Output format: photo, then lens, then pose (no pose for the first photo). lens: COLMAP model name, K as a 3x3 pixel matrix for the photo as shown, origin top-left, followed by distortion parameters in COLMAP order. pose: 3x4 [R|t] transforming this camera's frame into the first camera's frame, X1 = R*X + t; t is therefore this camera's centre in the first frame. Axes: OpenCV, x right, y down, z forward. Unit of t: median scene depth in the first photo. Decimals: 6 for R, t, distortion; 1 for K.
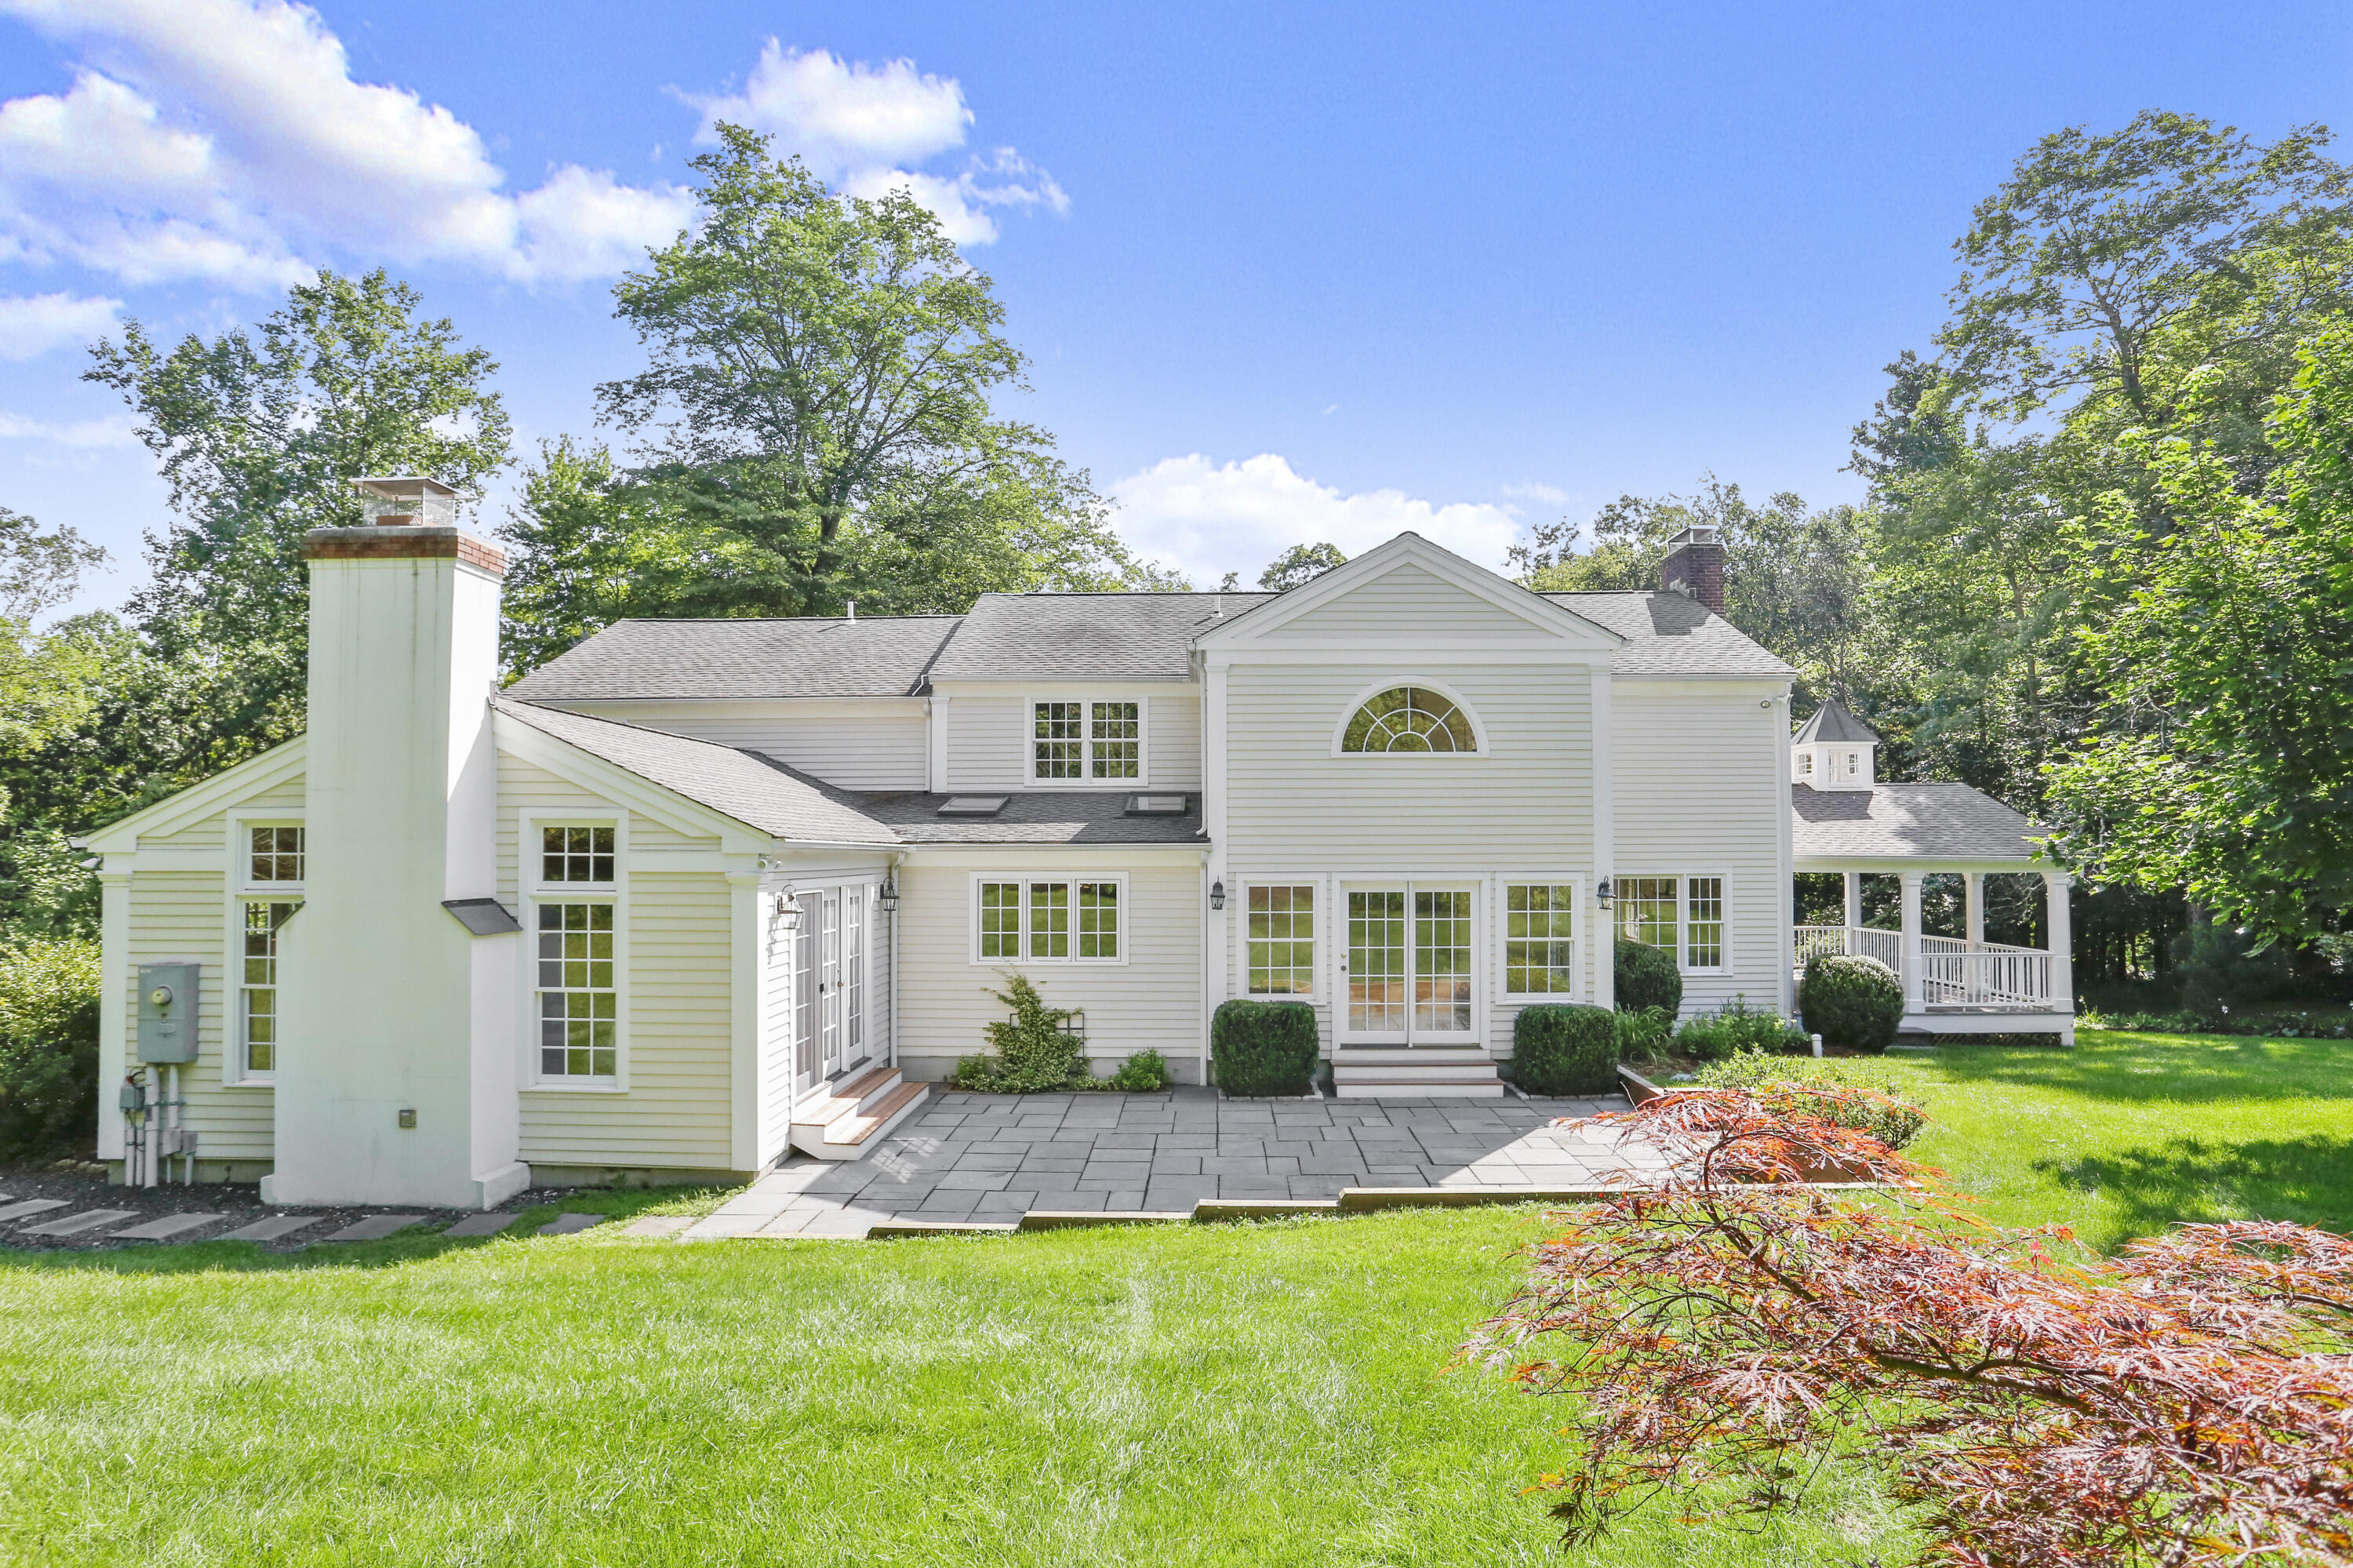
lens RADIAL K [[1154.5, 0, 1183.9], [0, 1154.5, 810.9], [0, 0, 1]] dist [-0.075822, 0.028682]
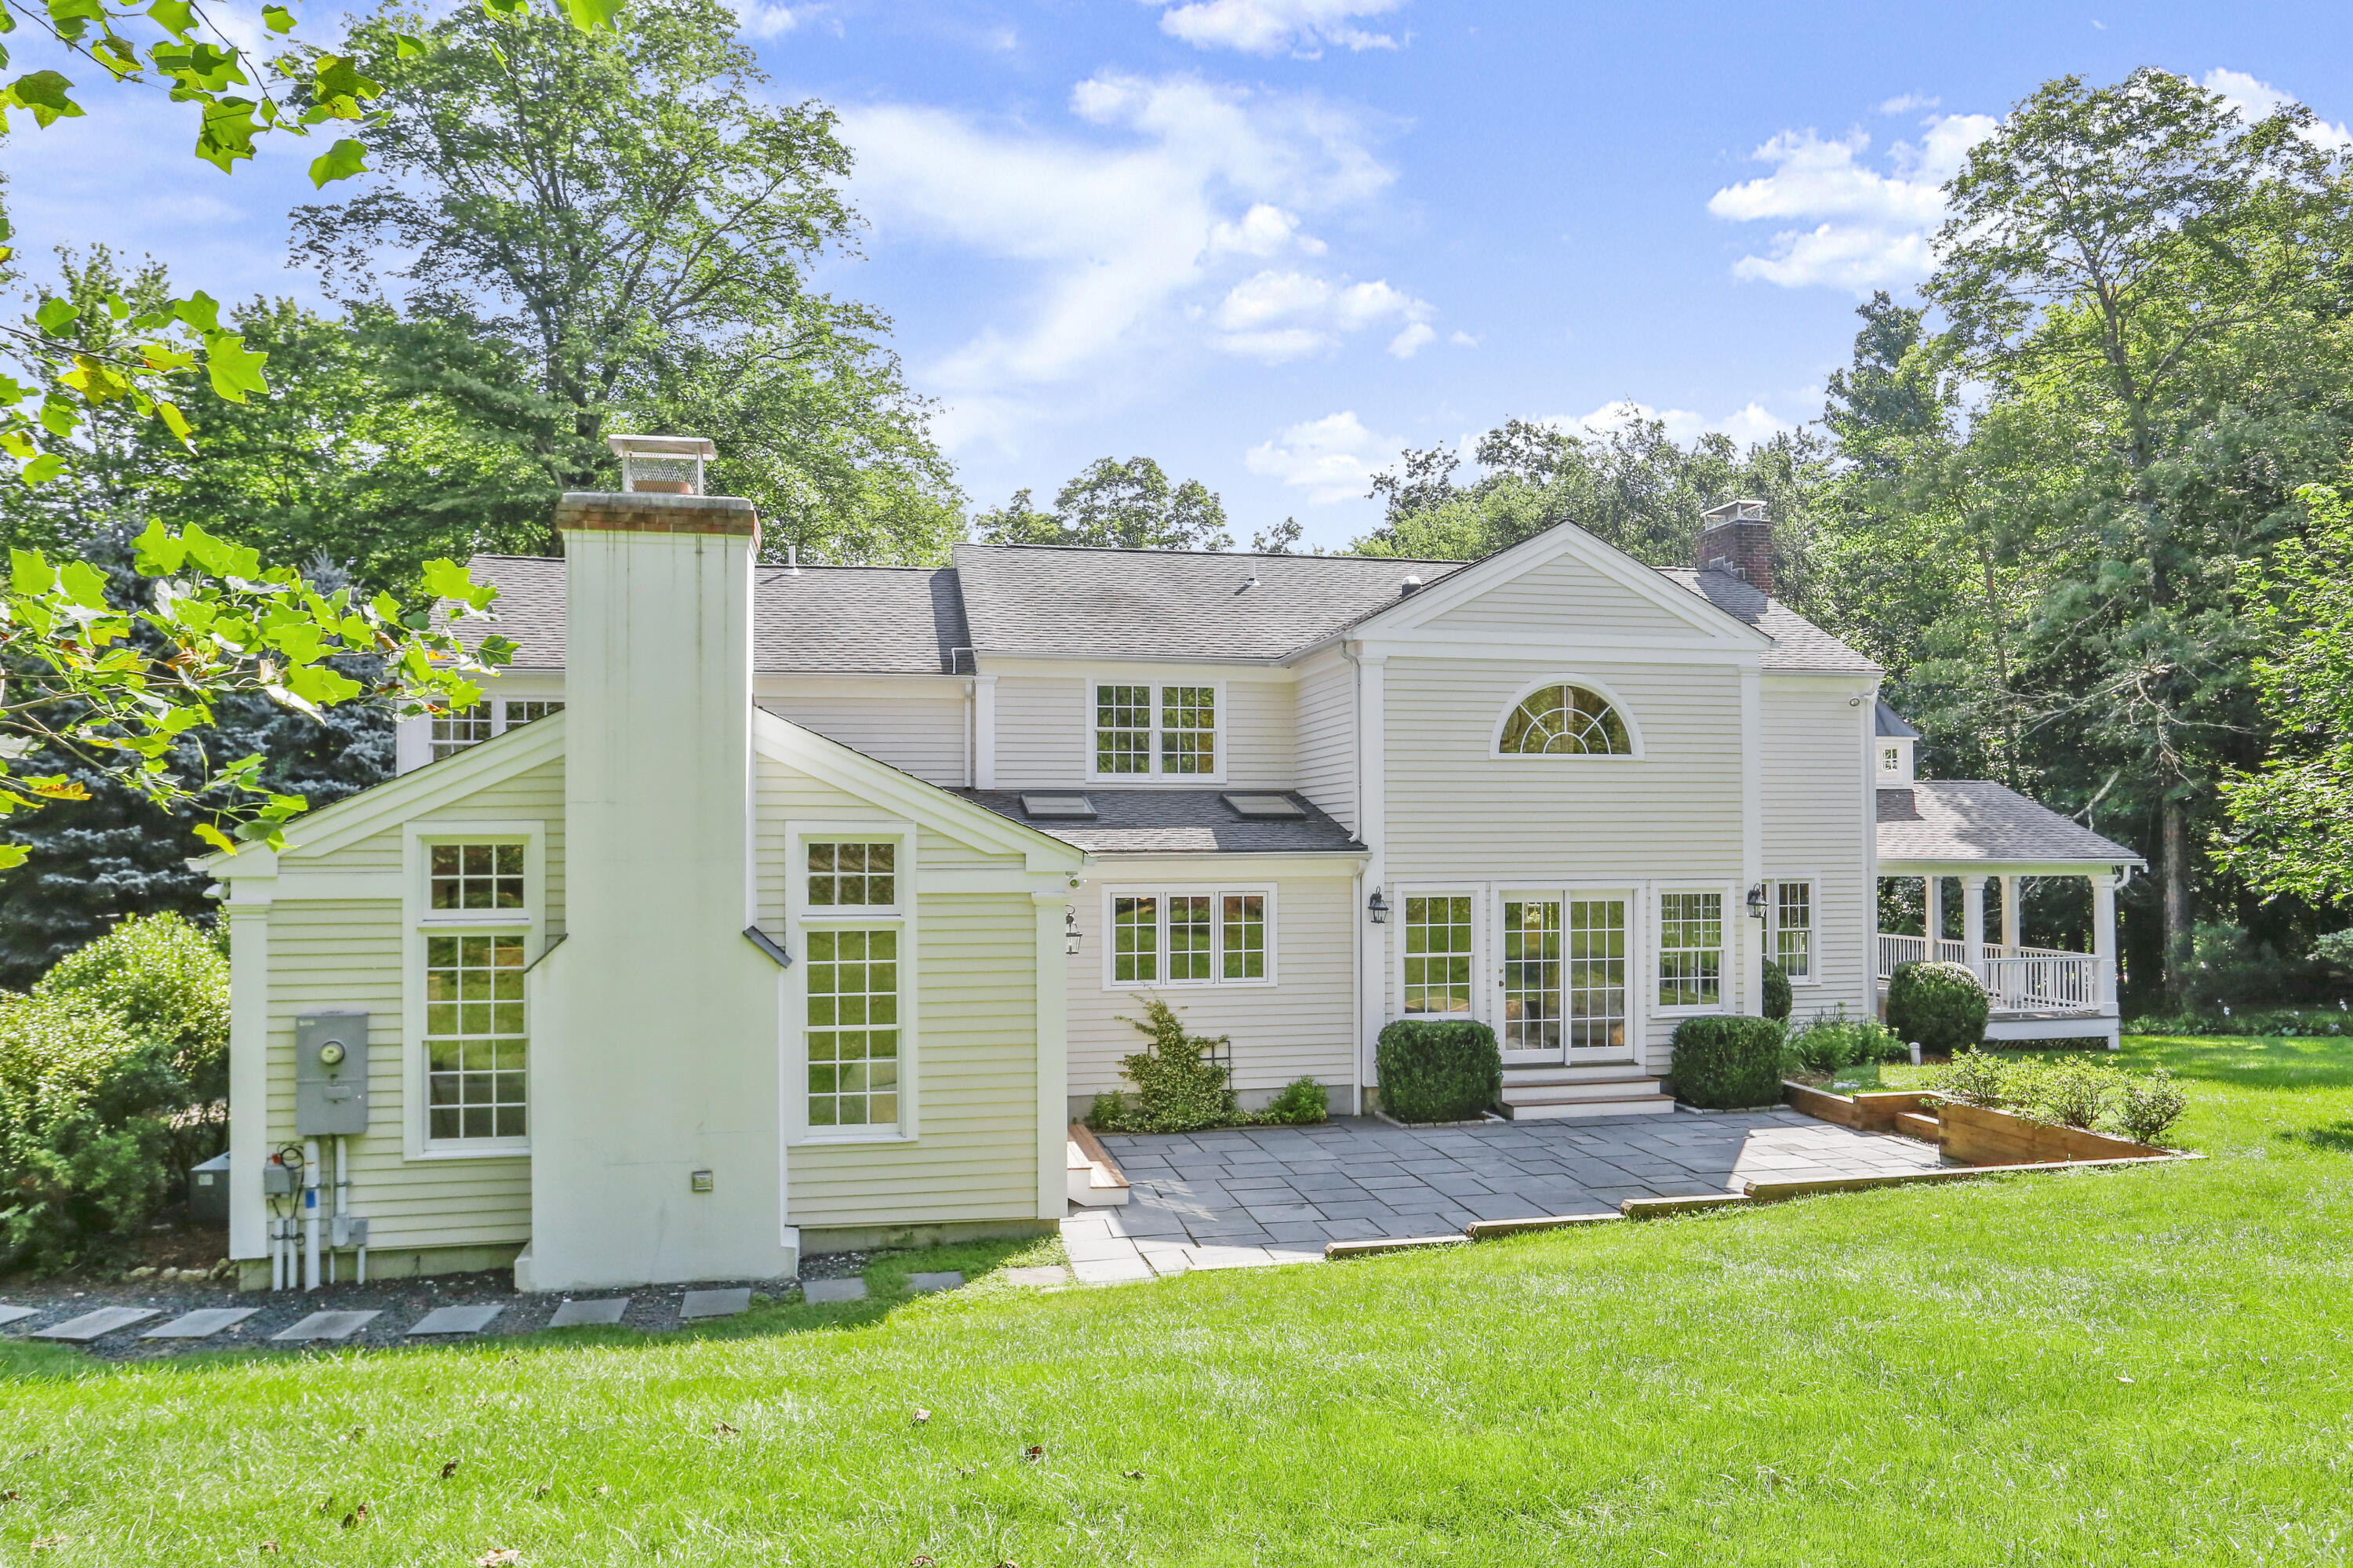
lens RADIAL K [[1522.2, 0, 1180.2], [0, 1522.2, 804.4], [0, 0, 1]] dist [-0.064154, 0.051471]
pose [[0.975858, 0.003010, 0.218384, -0.384851], [-0.005432, 0.999930, 0.010489, -0.021081], [-0.218337, -0.011422, 0.975807, -0.146887]]
